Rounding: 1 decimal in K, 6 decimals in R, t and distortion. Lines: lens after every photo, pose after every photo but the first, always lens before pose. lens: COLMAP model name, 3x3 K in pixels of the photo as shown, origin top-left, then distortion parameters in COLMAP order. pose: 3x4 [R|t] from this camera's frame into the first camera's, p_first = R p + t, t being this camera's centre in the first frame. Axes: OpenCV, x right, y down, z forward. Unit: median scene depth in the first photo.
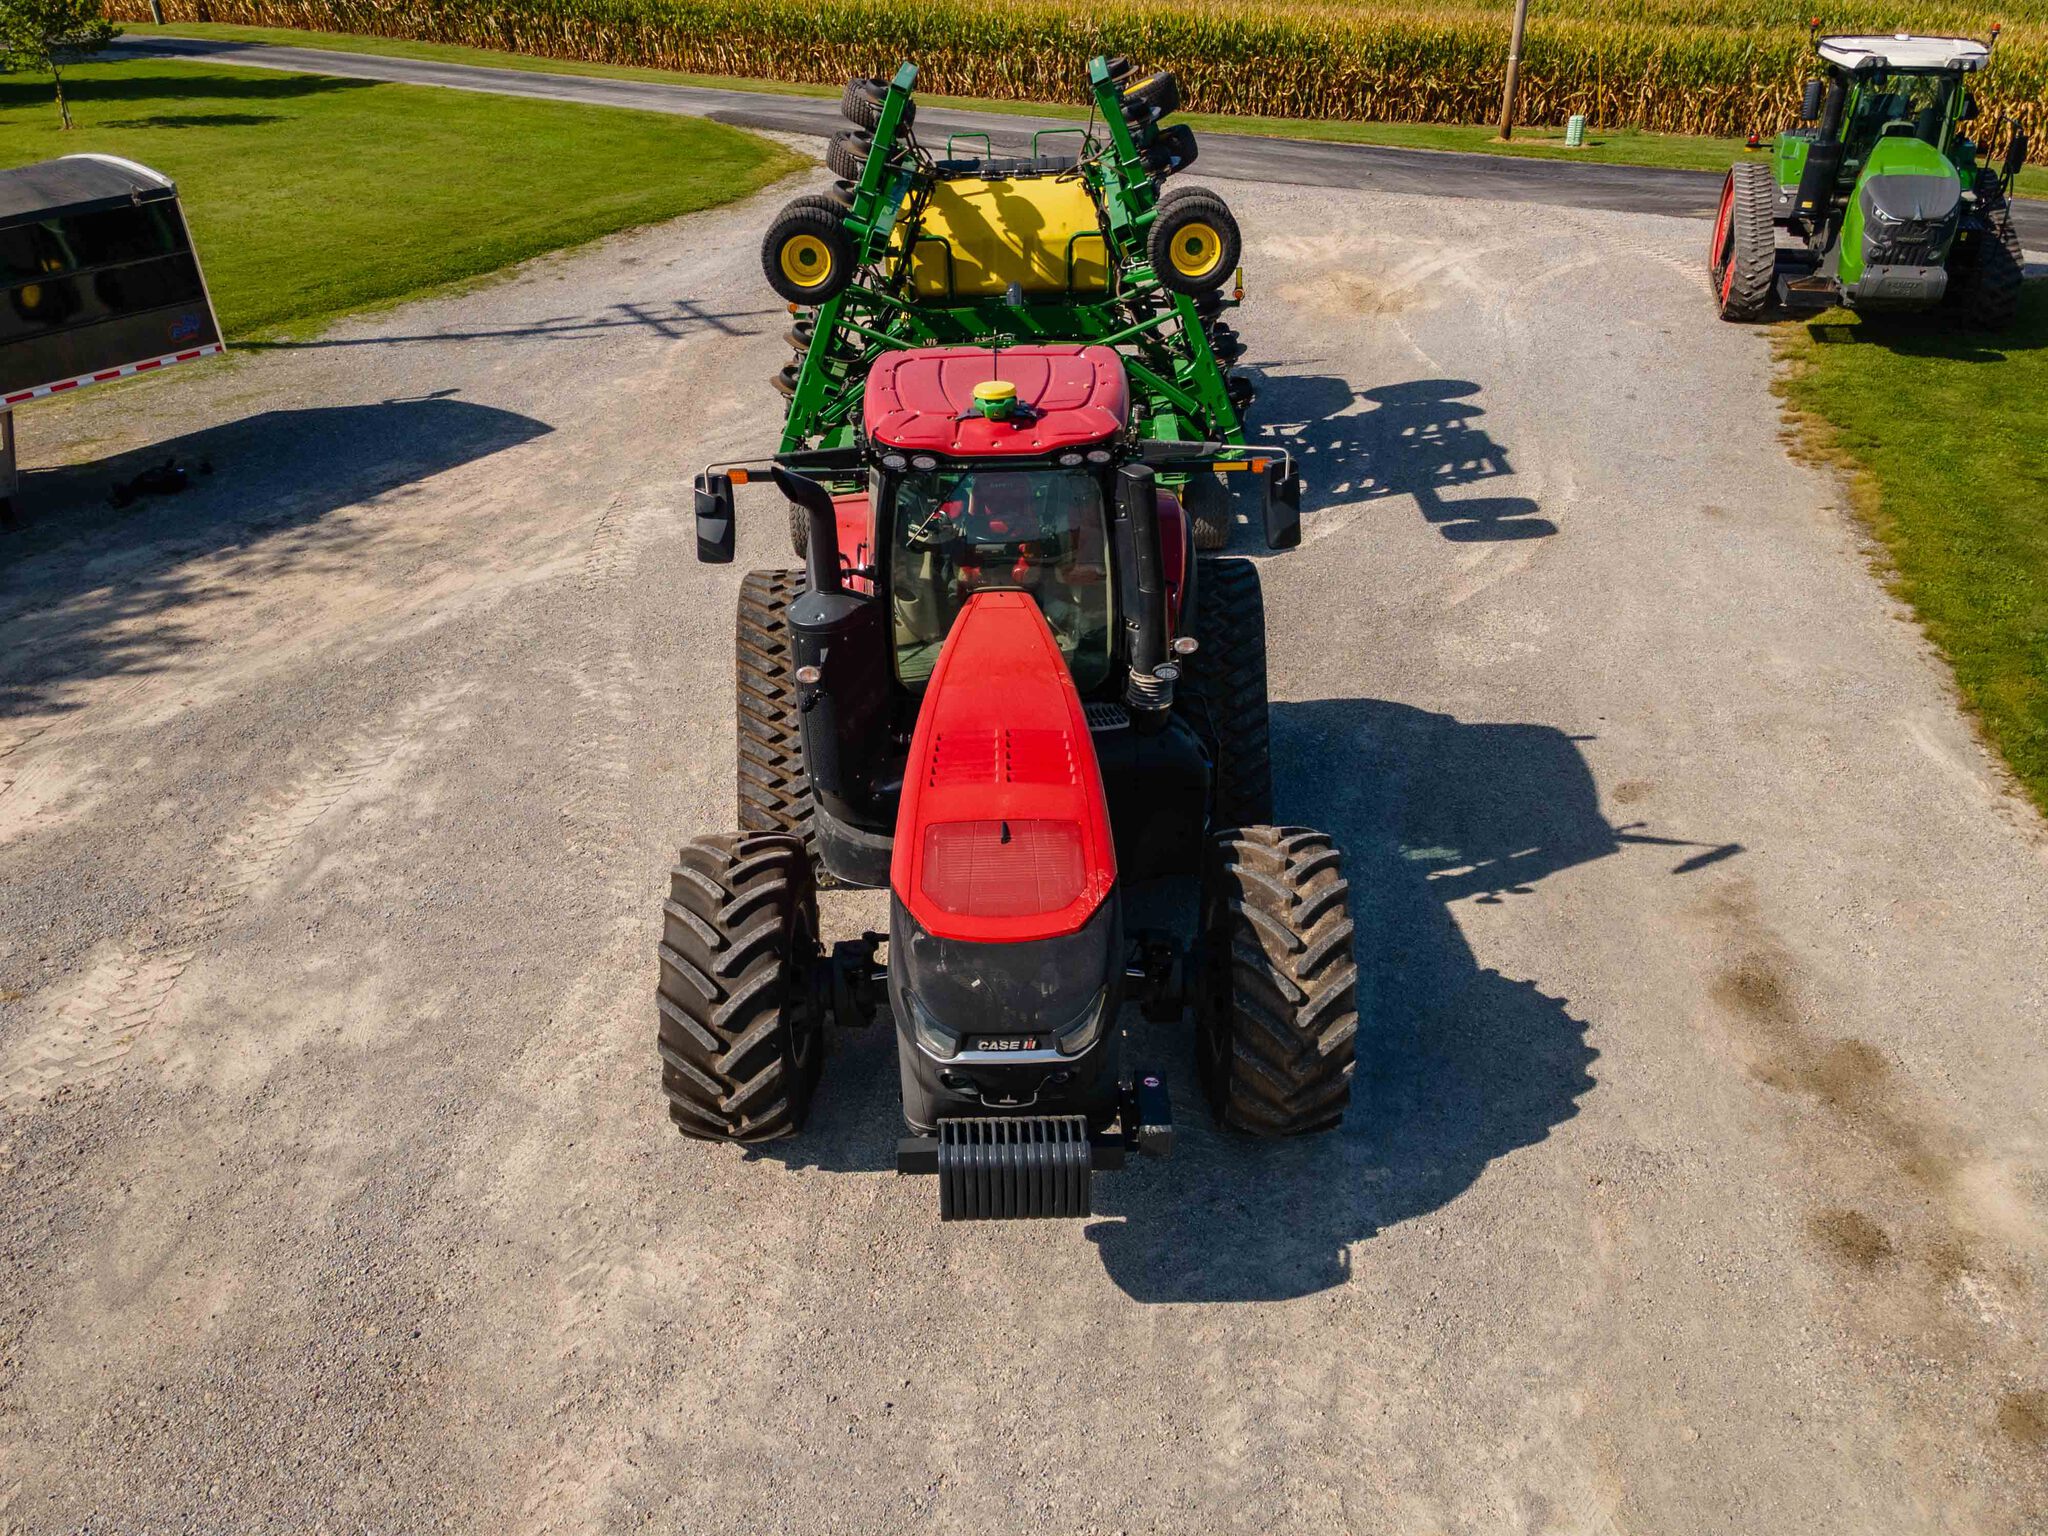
lens RADIAL K [[1522.9, 0, 1024.2], [0, 1522.9, 795.4], [0, 0, 1]] dist [0.008314, 0.059655]
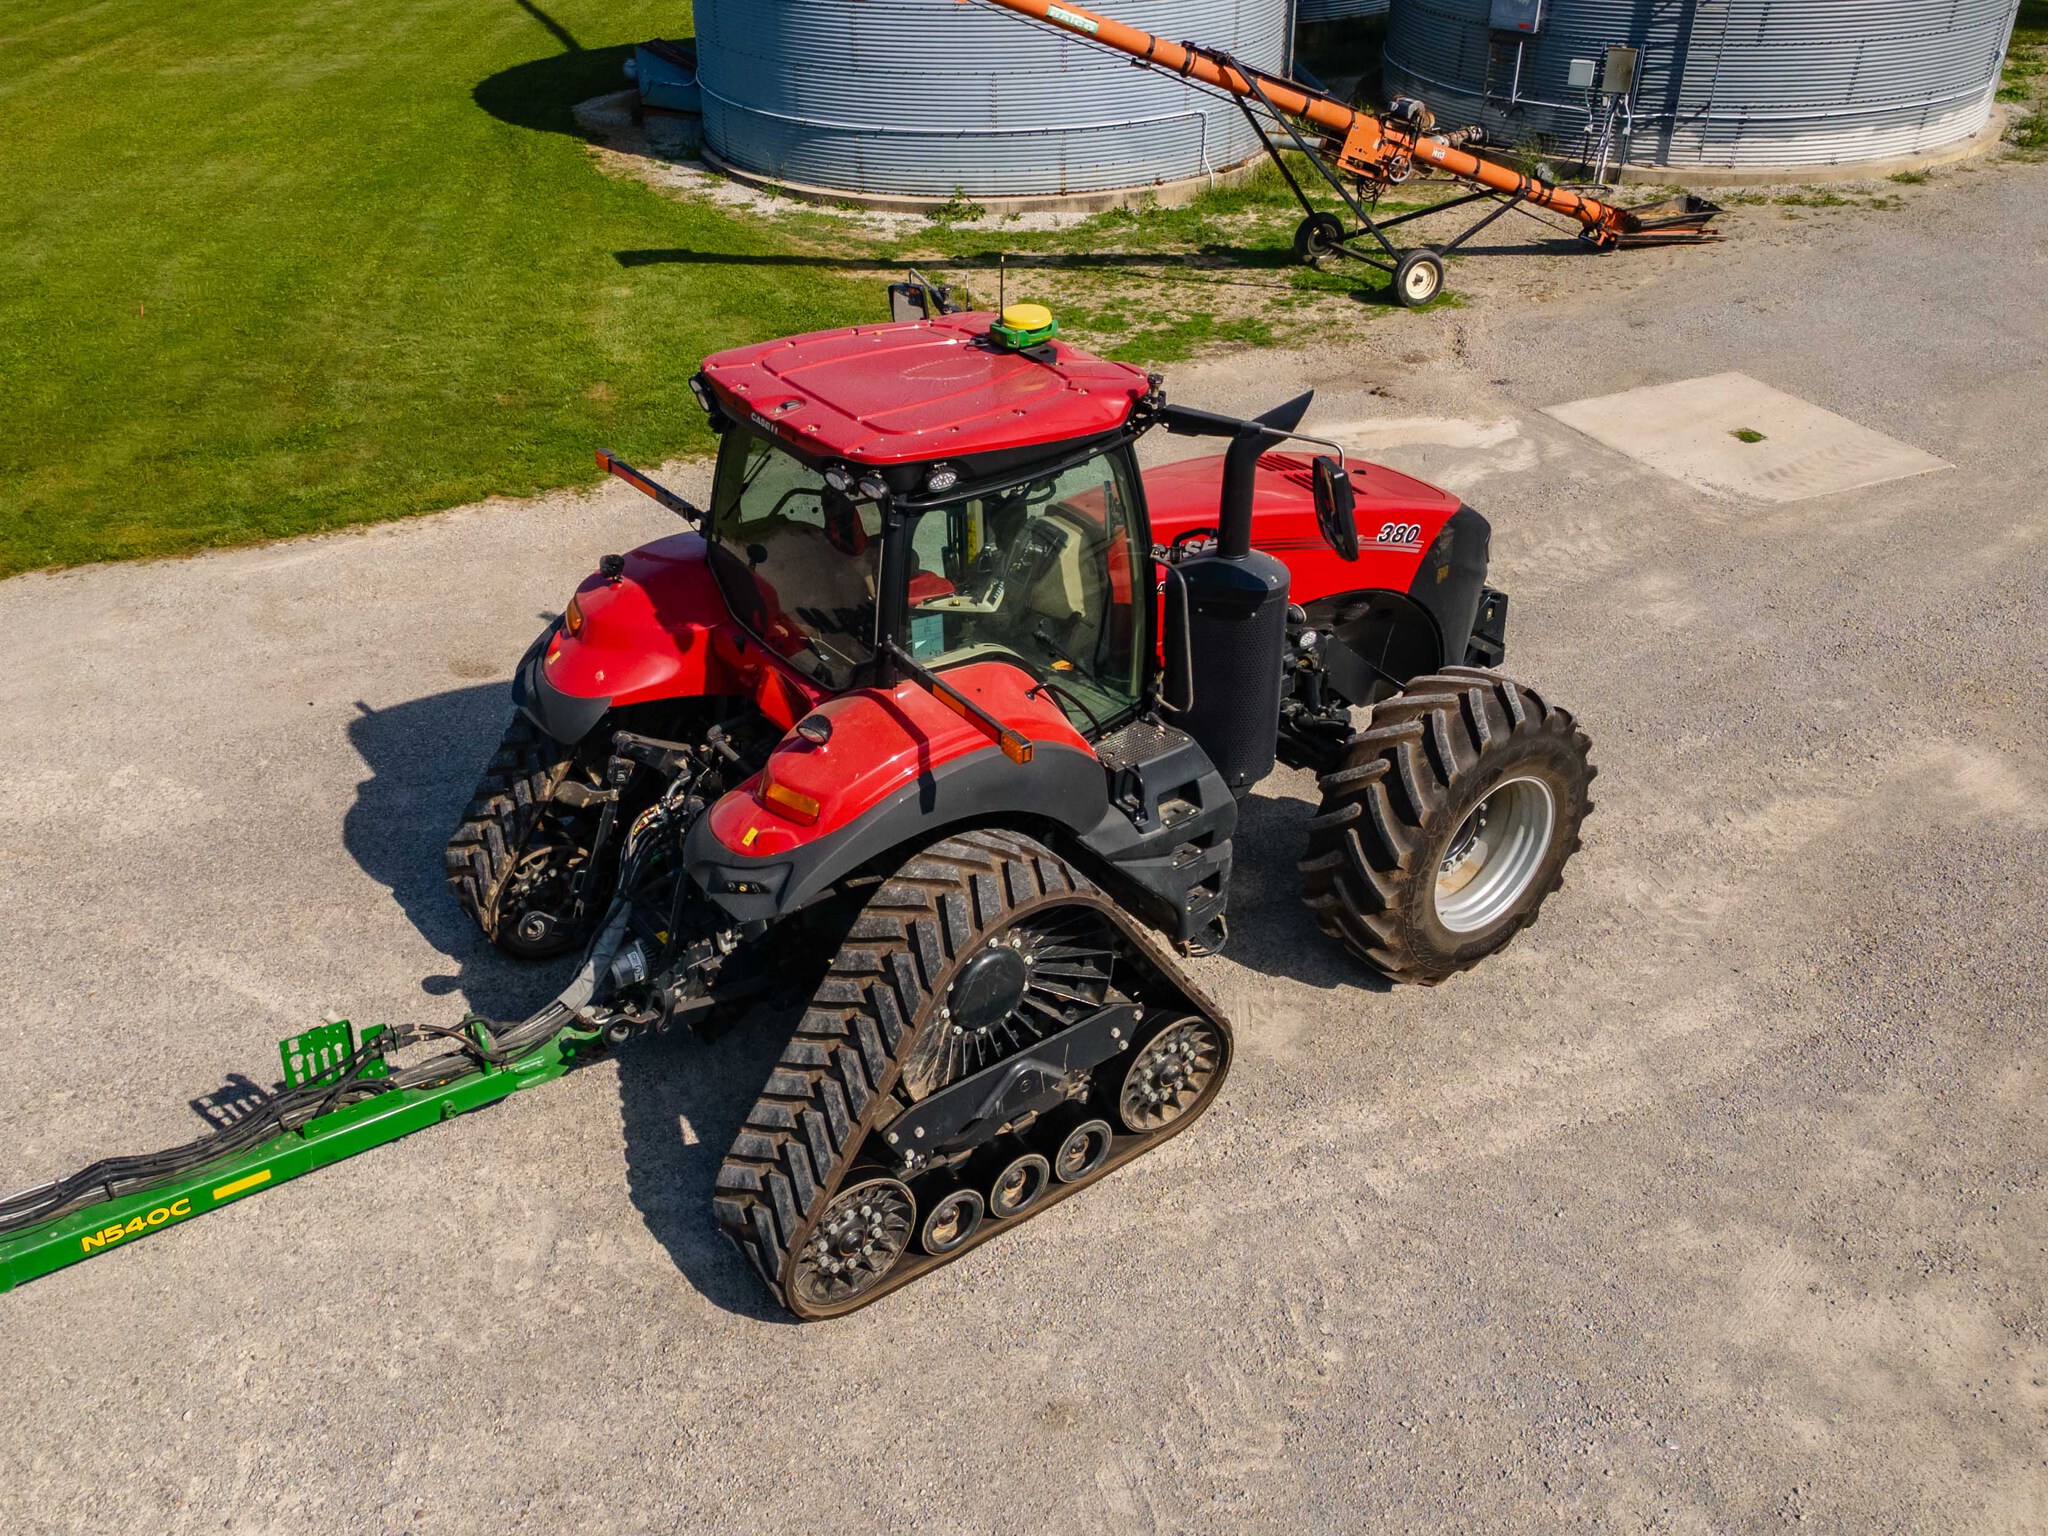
lens RADIAL K [[1793.1, 0, 1001.3], [0, 1793.1, 699.9], [0, 0, 1]] dist [0.001894, 0.074165]
pose [[-0.587168, -0.393240, 0.707528, -0.664932], [0.434154, 0.584719, 0.685283, -0.694981], [-0.683186, 0.709553, -0.172602, 1.126570]]
